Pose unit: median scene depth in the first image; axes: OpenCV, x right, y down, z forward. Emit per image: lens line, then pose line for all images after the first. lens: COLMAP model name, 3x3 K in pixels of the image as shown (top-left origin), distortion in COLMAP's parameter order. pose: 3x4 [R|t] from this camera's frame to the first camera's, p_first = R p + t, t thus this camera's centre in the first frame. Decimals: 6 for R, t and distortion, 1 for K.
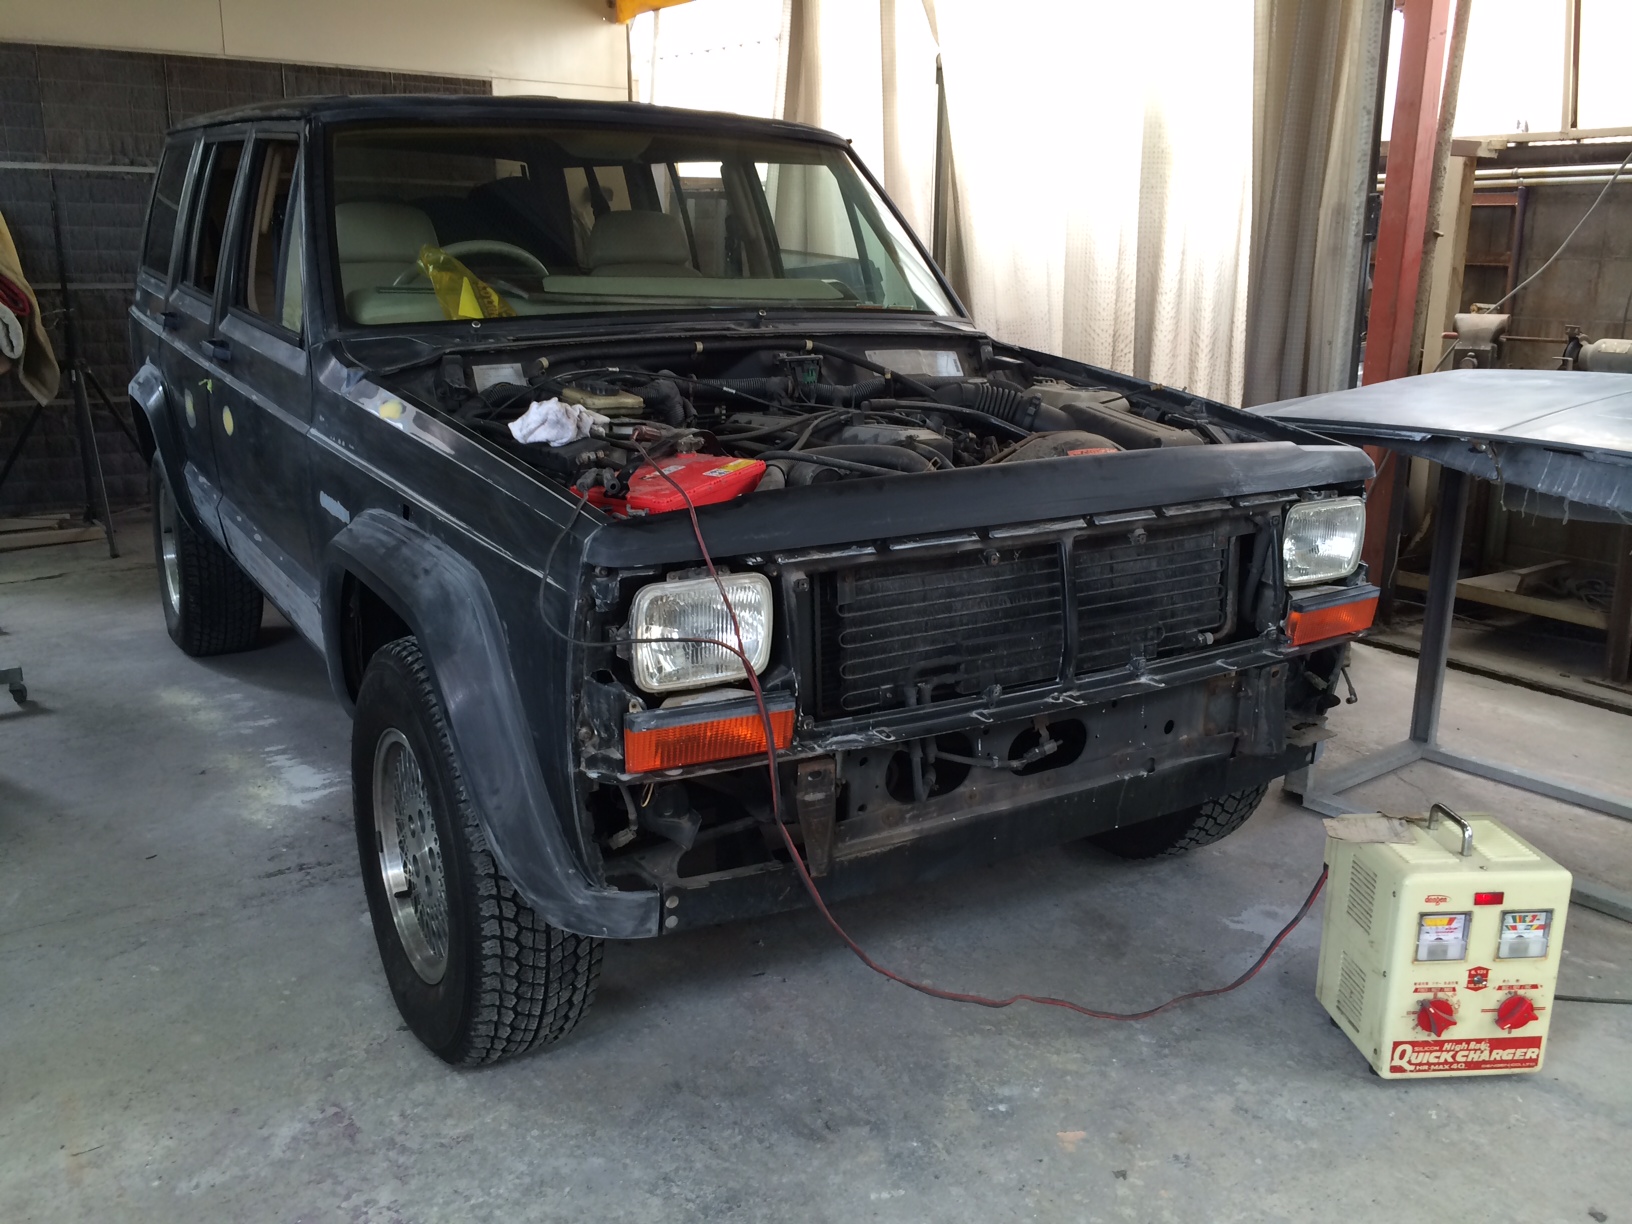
lens RADIAL K [[1378.6, 0, 816.0], [0, 1378.6, 612.0], [0, 0, 1]] dist [0.029066, -0.005675]
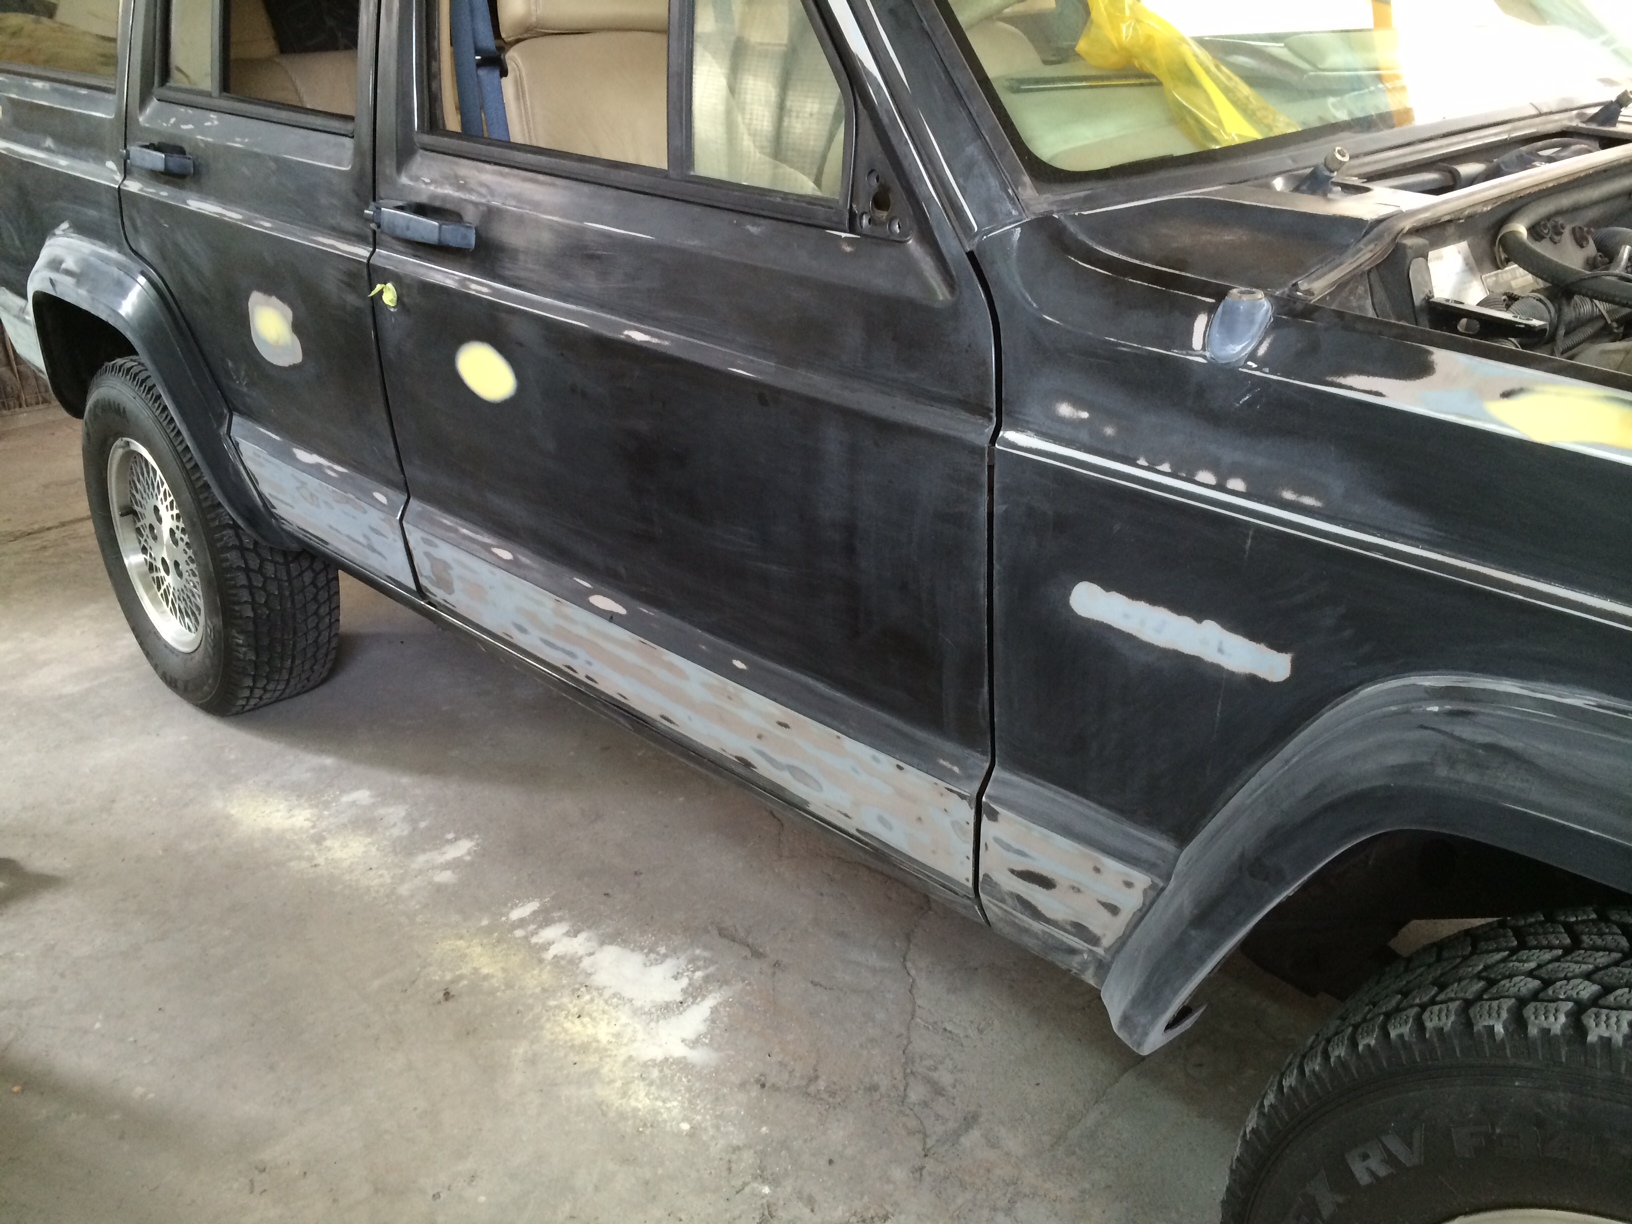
lens RADIAL K [[1429.5, 0, 816.0], [0, 1429.5, 612.0], [0, 0, 1]] dist [-0.001416, -0.002393]
pose [[0.974602, -0.126402, 0.184862, -0.360682], [0.095349, 0.981134, 0.168180, -0.111301], [-0.202632, -0.146282, 0.968267, 0.408007]]
